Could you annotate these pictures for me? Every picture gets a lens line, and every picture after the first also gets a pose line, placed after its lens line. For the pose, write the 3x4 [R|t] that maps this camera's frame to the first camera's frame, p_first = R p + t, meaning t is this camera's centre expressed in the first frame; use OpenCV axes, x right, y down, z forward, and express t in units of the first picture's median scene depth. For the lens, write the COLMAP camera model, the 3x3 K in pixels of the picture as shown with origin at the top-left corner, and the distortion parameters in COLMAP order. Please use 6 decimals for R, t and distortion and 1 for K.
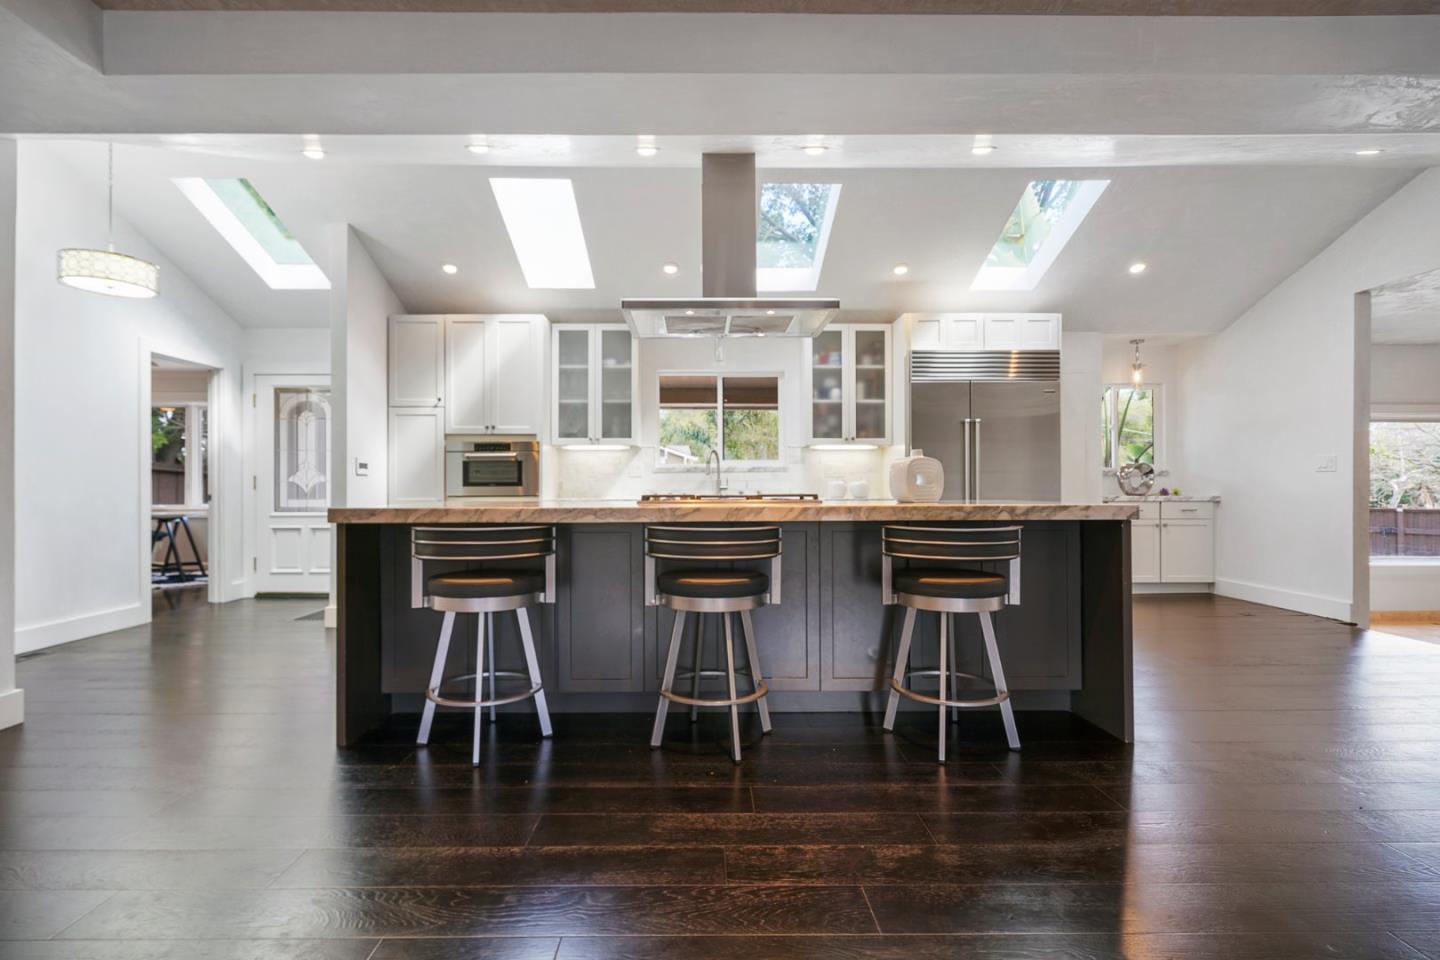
lens RADIAL K [[635.3, 0, 711.3], [0, 635.3, 480.9], [0, 0, 1]] dist [-0.007996, -0.000175]
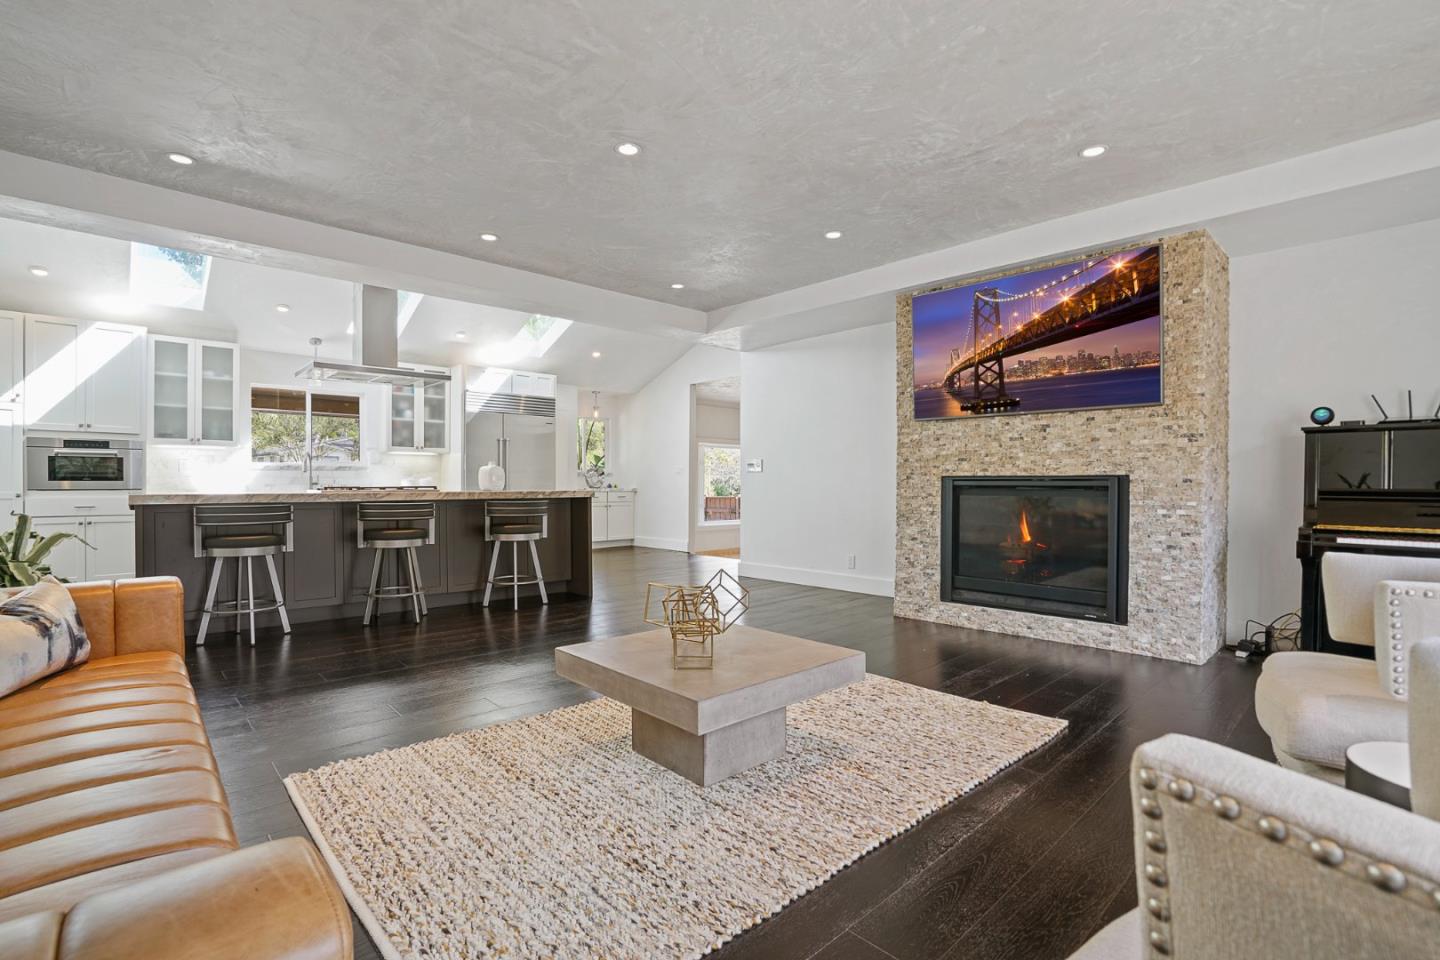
lens RADIAL K [[663.9, 0, 712.0], [0, 663.9, 483.5], [0, 0, 1]] dist [-0.004144, -0.000079]
pose [[0.723201, 0.001520, 0.690636, -0.332692], [-0.008077, 0.999948, 0.006257, -0.002019], [-0.690590, -0.010103, 0.723176, -0.508177]]
